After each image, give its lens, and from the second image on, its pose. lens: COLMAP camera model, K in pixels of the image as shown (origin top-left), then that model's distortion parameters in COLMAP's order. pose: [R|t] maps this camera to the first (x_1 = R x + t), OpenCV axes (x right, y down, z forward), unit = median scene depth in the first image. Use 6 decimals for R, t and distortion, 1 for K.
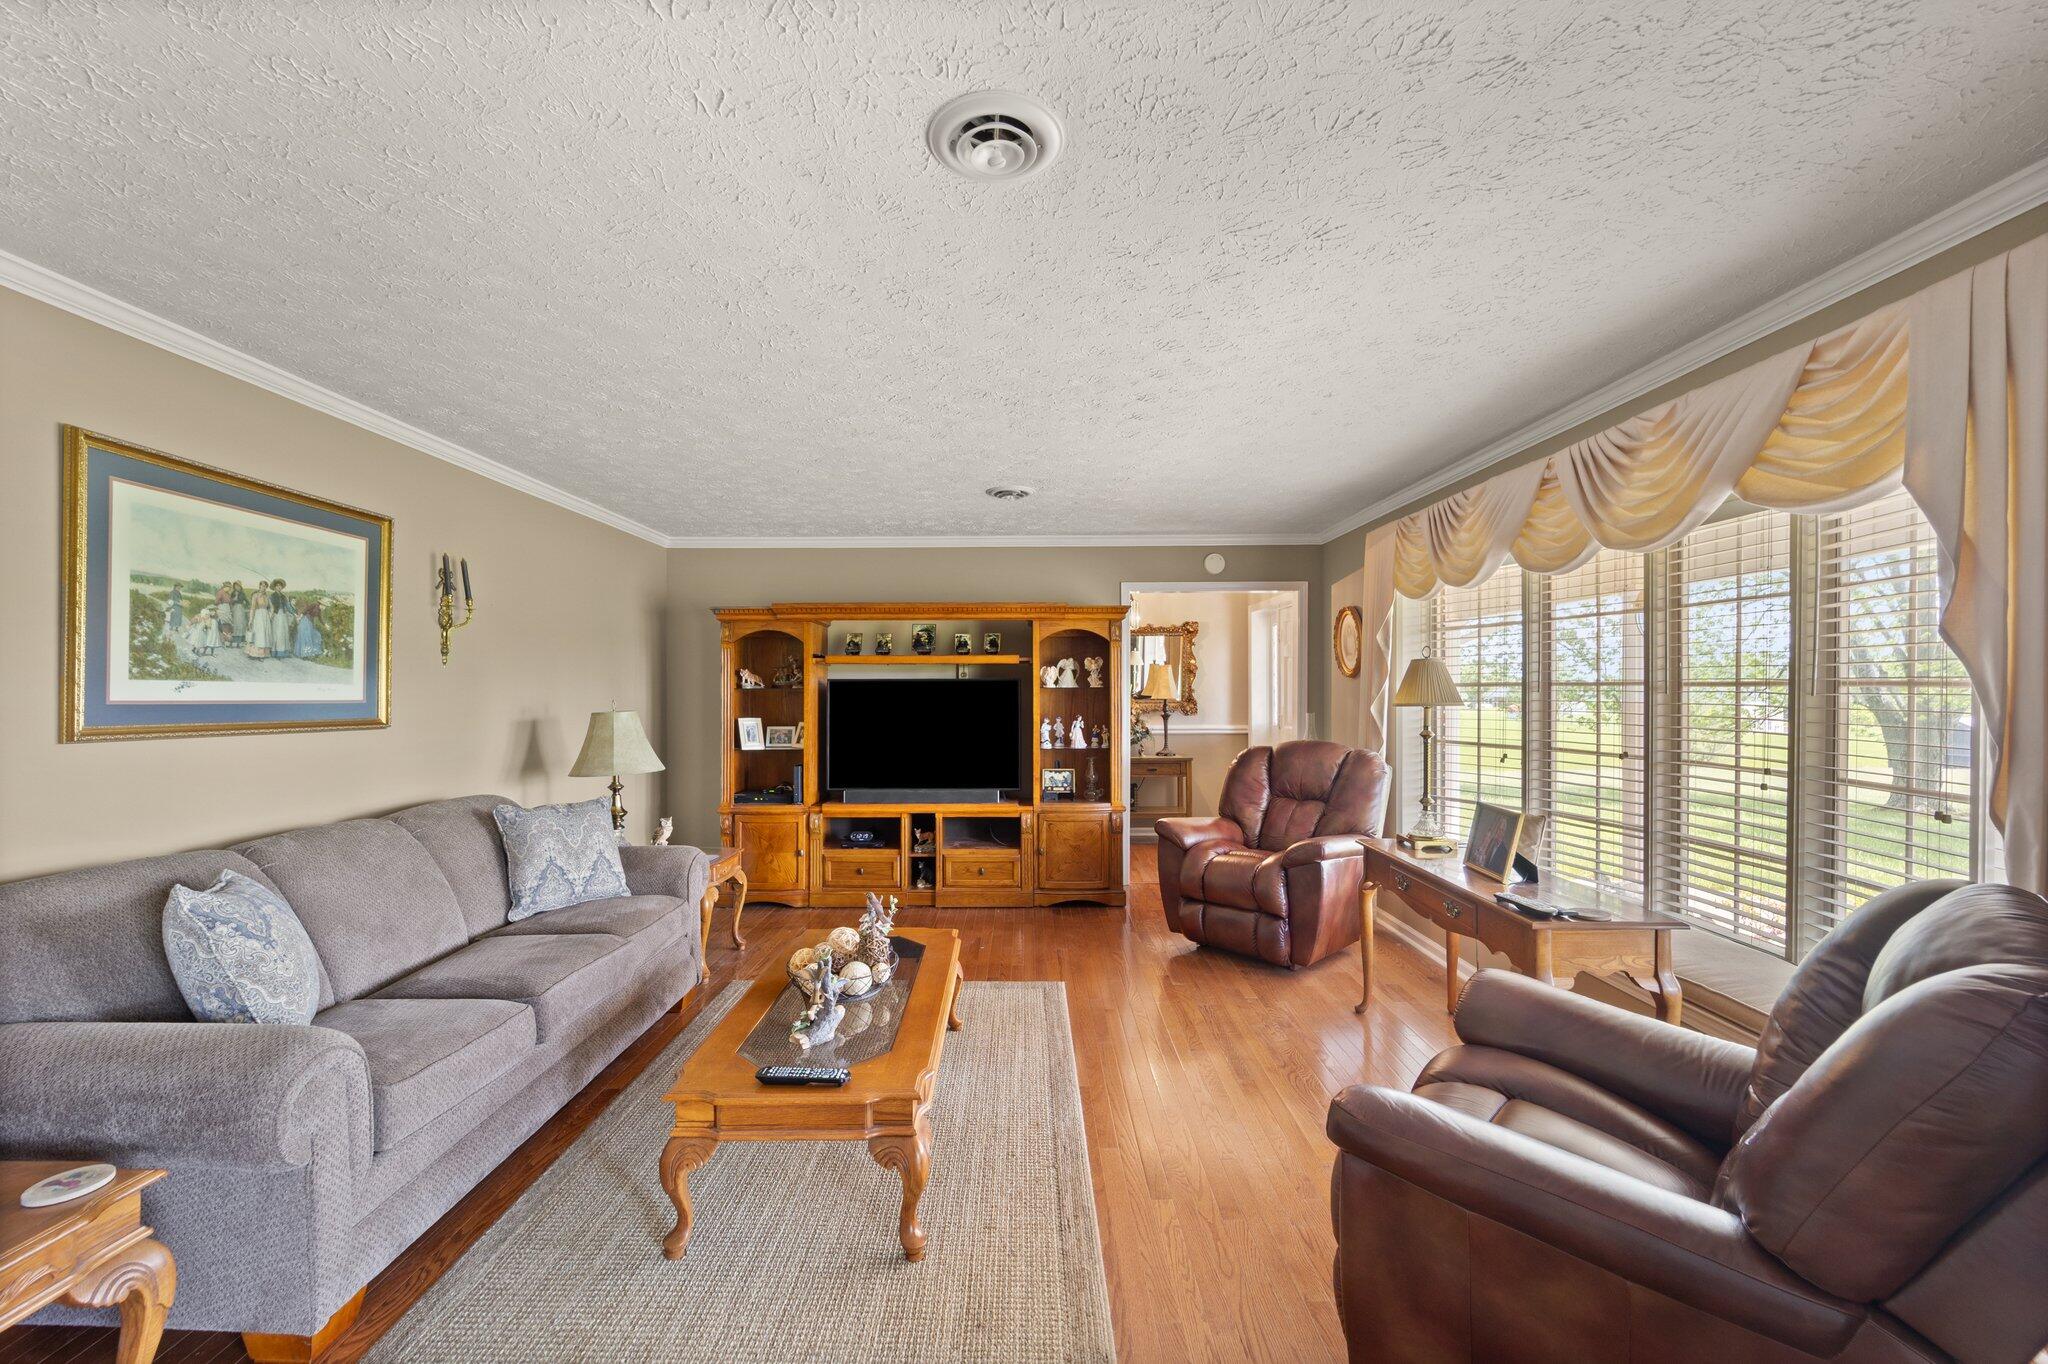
lens RADIAL K [[830.3, 0, 1018.2], [0, 830.3, 689.1], [0, 0, 1]] dist [0.004712, -0.002485]
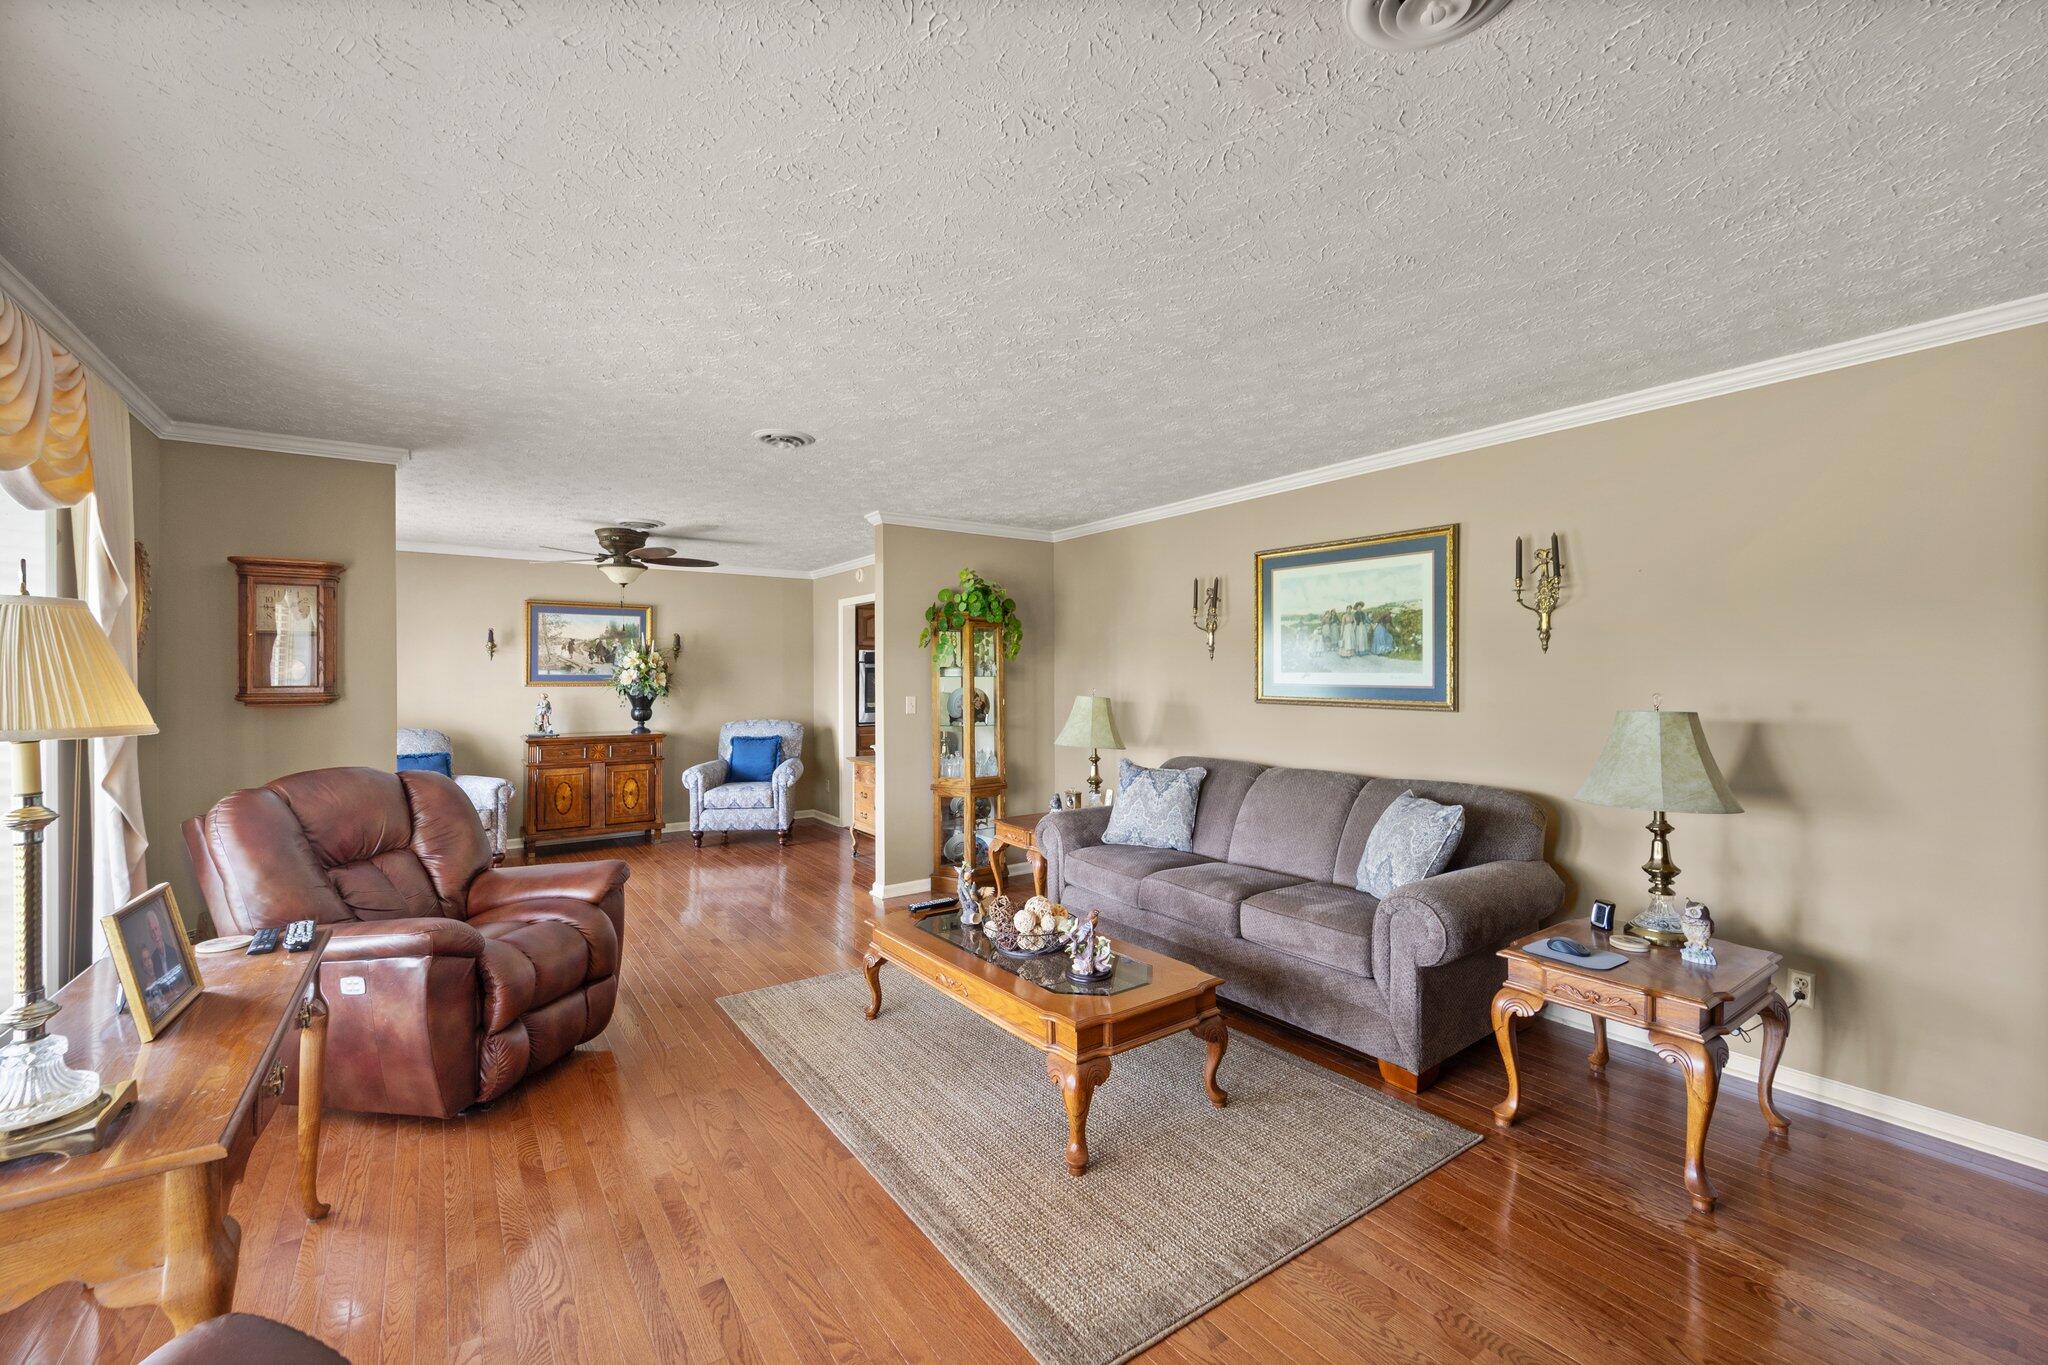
lens RADIAL K [[830.3, 0, 1044.9], [0, 830.3, 679.1], [0, 0, 1]] dist [0.004712, -0.002485]
pose [[-0.799859, 0.006238, -0.600156, 0.301944], [0.004847, 0.999981, 0.003934, -0.003592], [0.600169, 0.000238, -0.799873, 1.294256]]
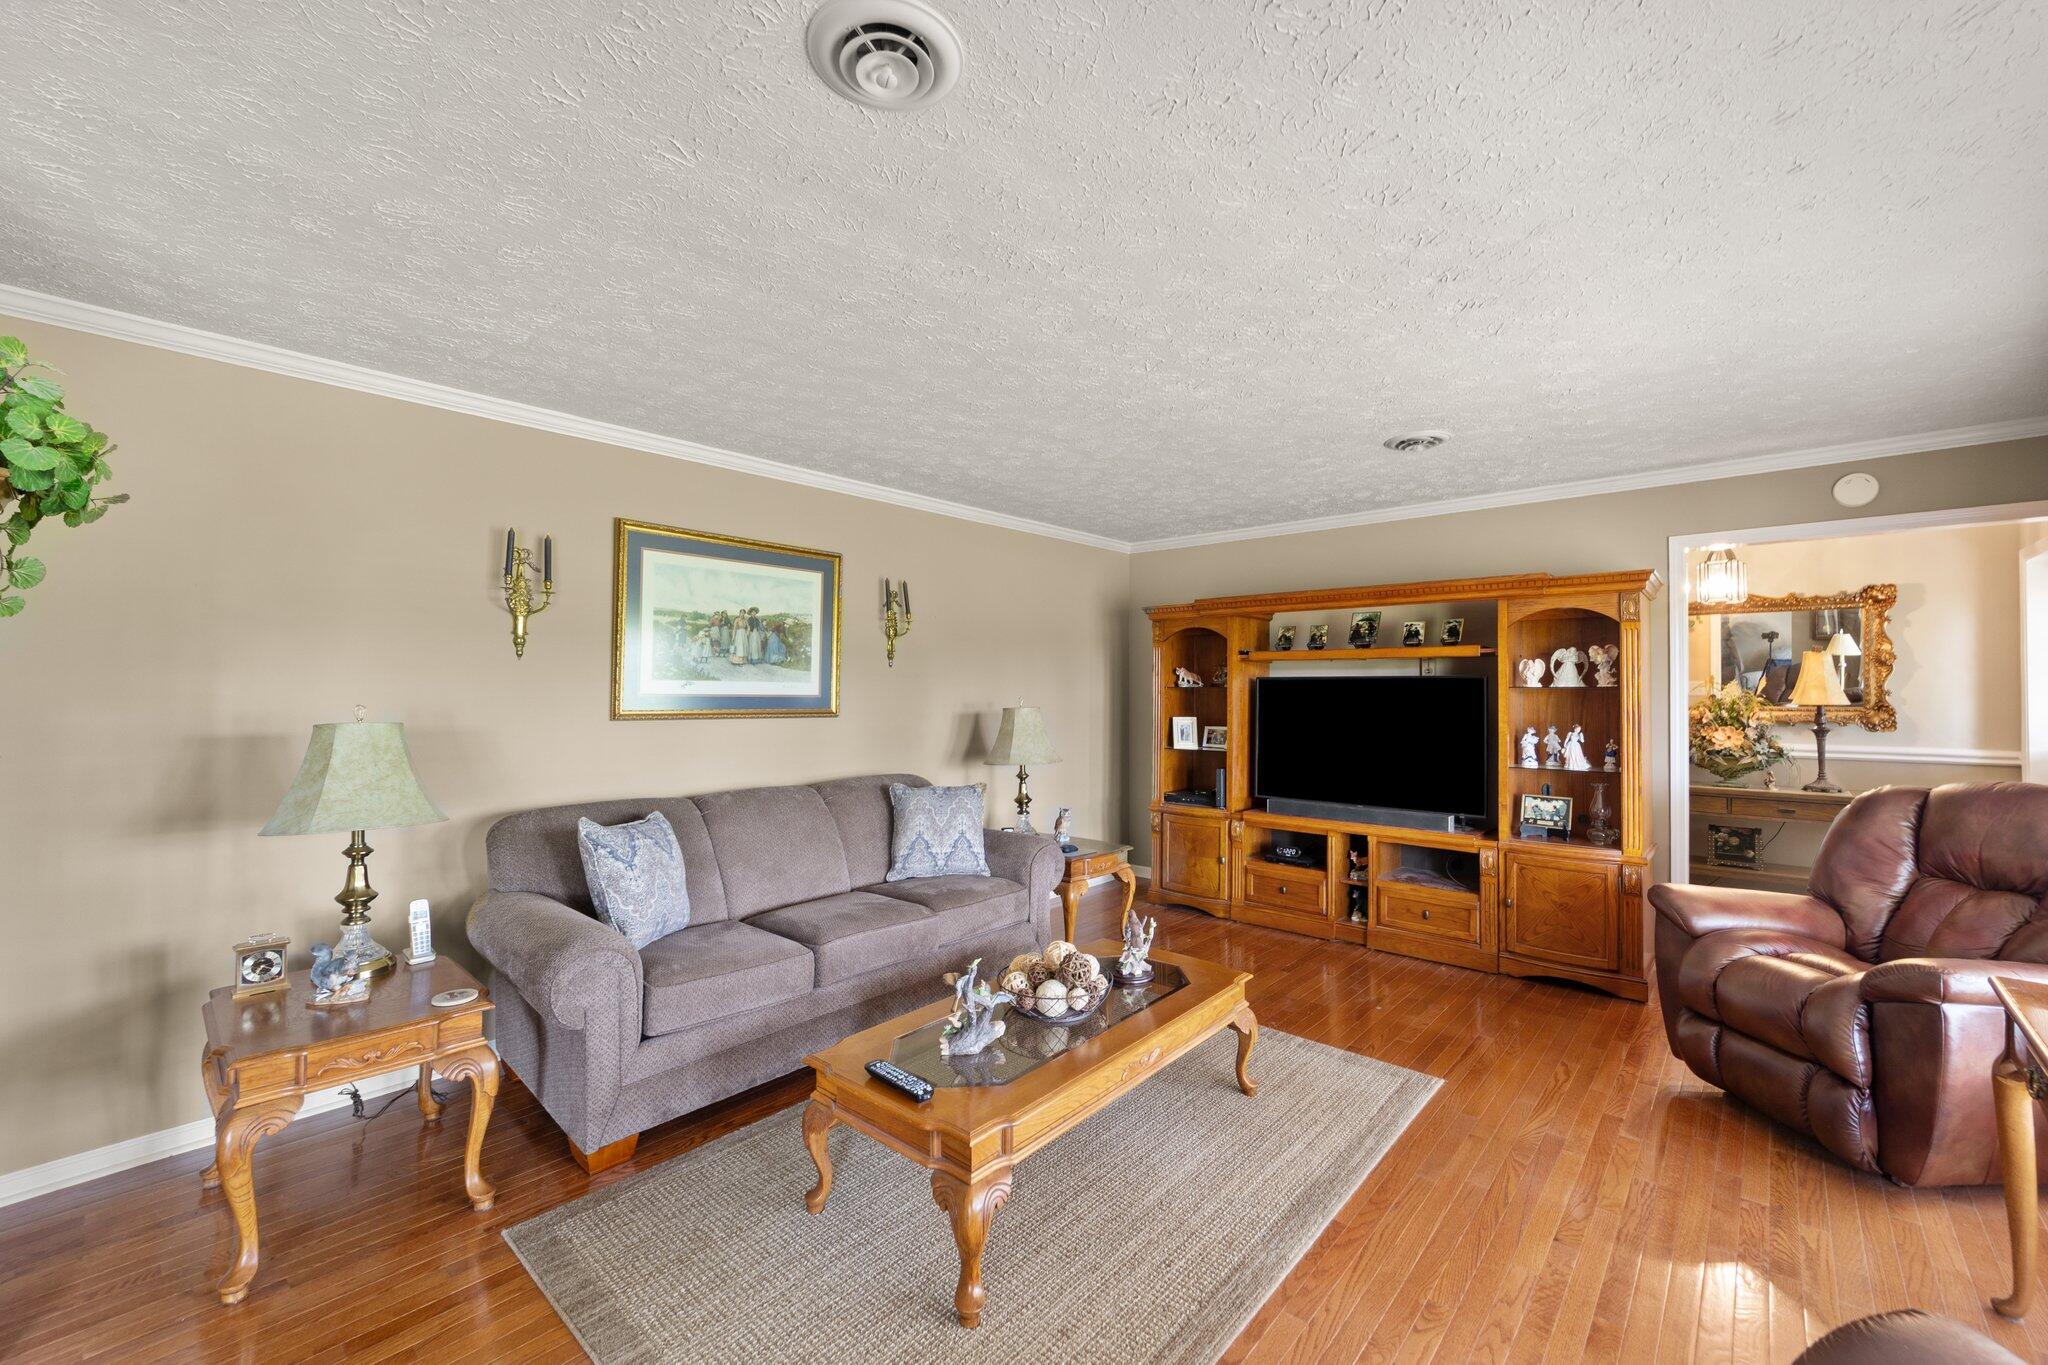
lens RADIAL K [[830.3, 0, 1031.3], [0, 830.3, 674.4], [0, 0, 1]] dist [0.004712, -0.002485]
pose [[0.757093, -0.007741, -0.653262, 0.259231], [-0.003322, 0.999871, -0.015698, 0.000136], [0.653299, 0.014055, 0.756970, 0.179492]]
